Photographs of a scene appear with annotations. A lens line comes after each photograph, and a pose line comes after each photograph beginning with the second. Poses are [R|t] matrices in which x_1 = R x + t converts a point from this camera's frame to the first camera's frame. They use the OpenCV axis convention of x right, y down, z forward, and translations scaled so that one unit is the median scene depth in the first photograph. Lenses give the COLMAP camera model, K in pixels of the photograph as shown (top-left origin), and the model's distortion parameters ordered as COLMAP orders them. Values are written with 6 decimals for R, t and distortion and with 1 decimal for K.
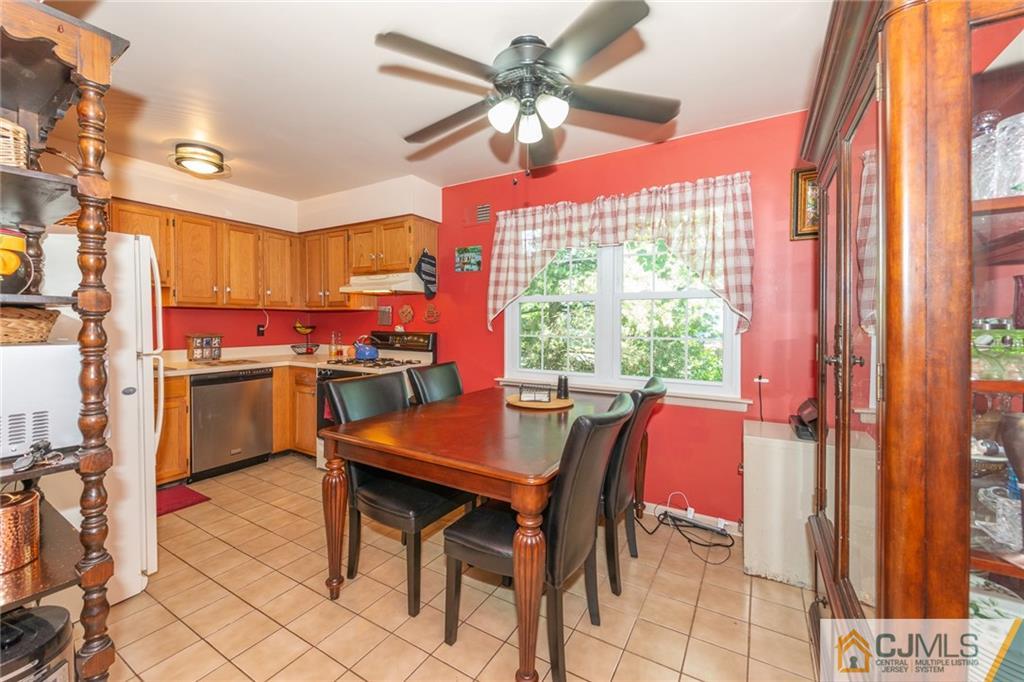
lens RADIAL K [[418.0, 0, 511.2], [0, 418.0, 331.4], [0, 0, 1]] dist [-0.000115, -0.000336]
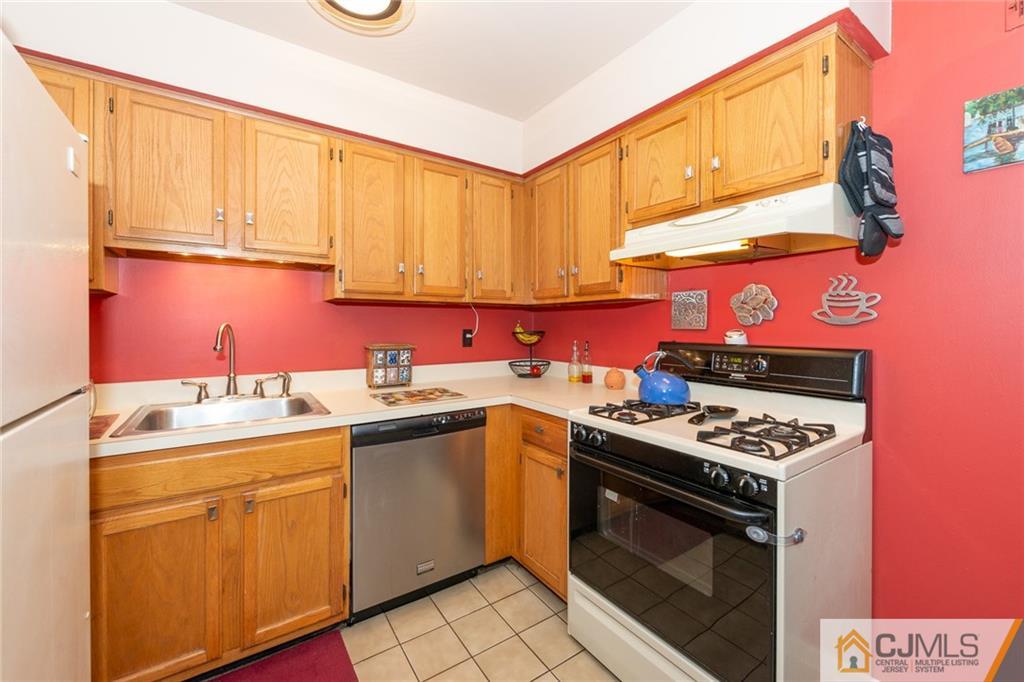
lens RADIAL K [[404.7, 0, 508.2], [0, 404.7, 324.5], [0, 0, 1]] dist [0.000135, -0.000092]
pose [[0.904114, -0.005338, -0.427259, -0.310093], [-0.005443, 0.999697, -0.024008, -0.009462], [0.427257, 0.024032, 0.903811, 0.518939]]
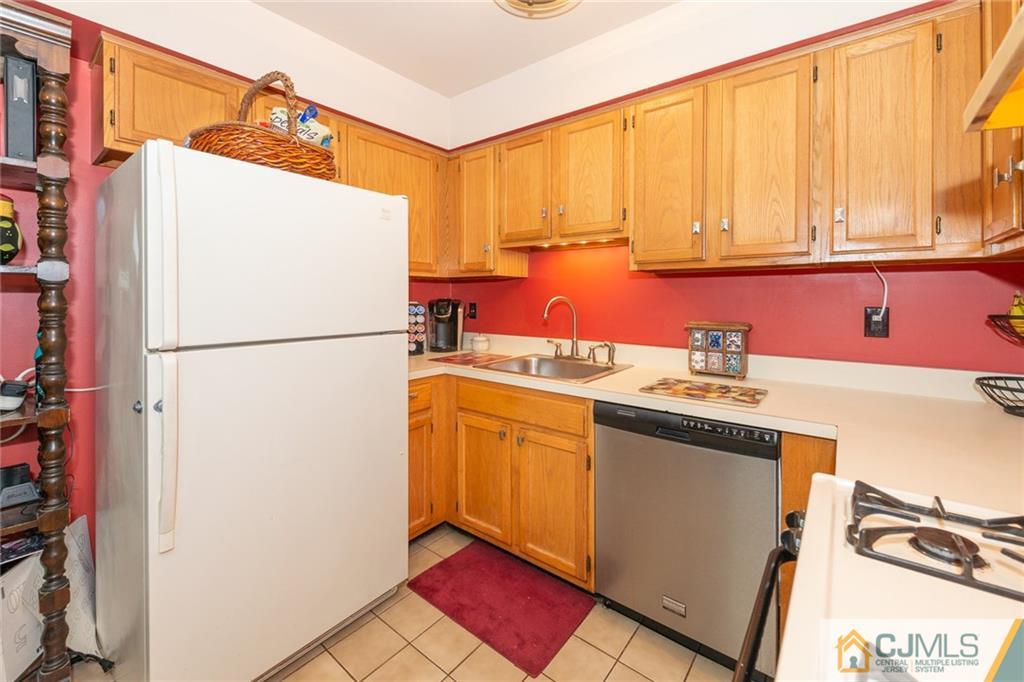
lens RADIAL K [[421.0, 0, 509.1], [0, 421.0, 300.2], [0, 0, 1]] dist [0.001031, -0.000038]
pose [[-0.138710, 0.001621, -0.990332, -0.196837], [-0.026985, 0.999621, 0.005416, -0.016434], [0.989965, 0.027475, -0.138613, 0.805358]]
